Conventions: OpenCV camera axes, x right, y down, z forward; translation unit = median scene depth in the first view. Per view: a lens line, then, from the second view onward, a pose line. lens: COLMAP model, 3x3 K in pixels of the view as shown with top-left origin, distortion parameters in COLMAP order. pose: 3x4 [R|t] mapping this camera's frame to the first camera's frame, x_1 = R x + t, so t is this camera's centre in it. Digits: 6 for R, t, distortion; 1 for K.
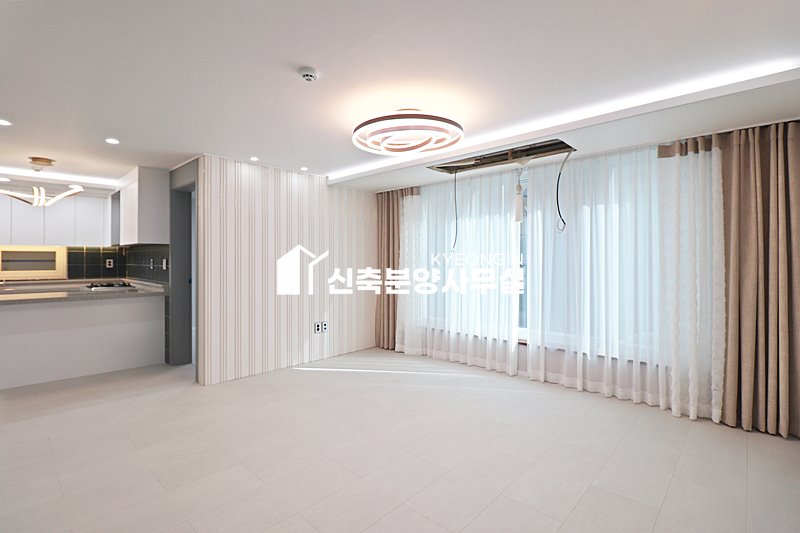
lens RADIAL K [[370.4, 0, 400.2], [0, 370.4, 261.2], [0, 0, 1]] dist [-0.005889, -0.009003]
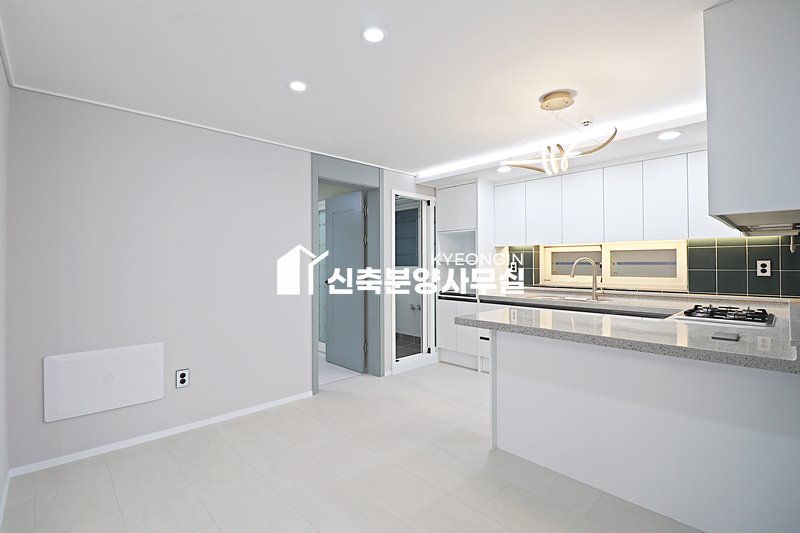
lens RADIAL K [[370.4, 0, 404.5], [0, 370.4, 262.8], [0, 0, 1]] dist [-0.005889, -0.009003]
pose [[-0.058862, -0.004277, -0.998257, -0.308343], [0.001539, 0.999989, -0.004375, 0.000304], [0.998265, -0.001793, -0.058855, 0.666760]]
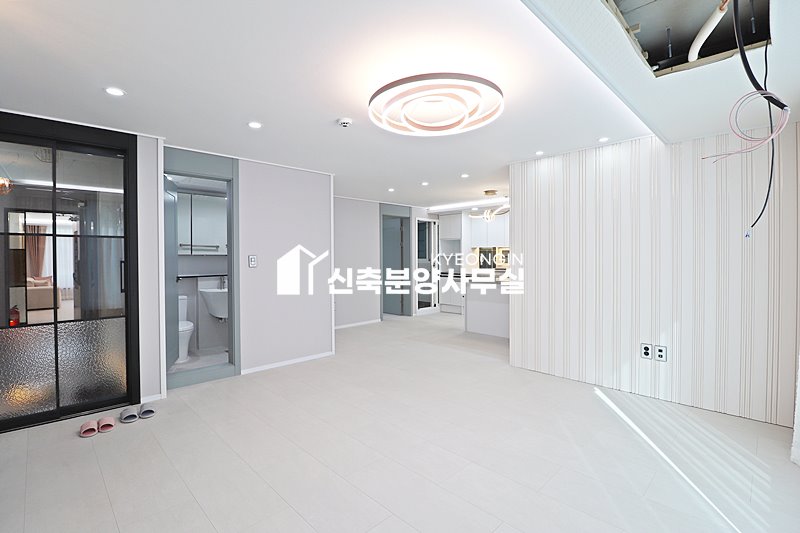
lens RADIAL K [[370.4, 0, 402.5], [0, 370.4, 267.8], [0, 0, 1]] dist [-0.005889, -0.009003]
pose [[-0.041037, 0.030522, -0.998691, 0.526771], [0.005201, 0.999526, 0.030334, -0.005028], [0.999144, -0.003949, -0.041176, 0.587179]]
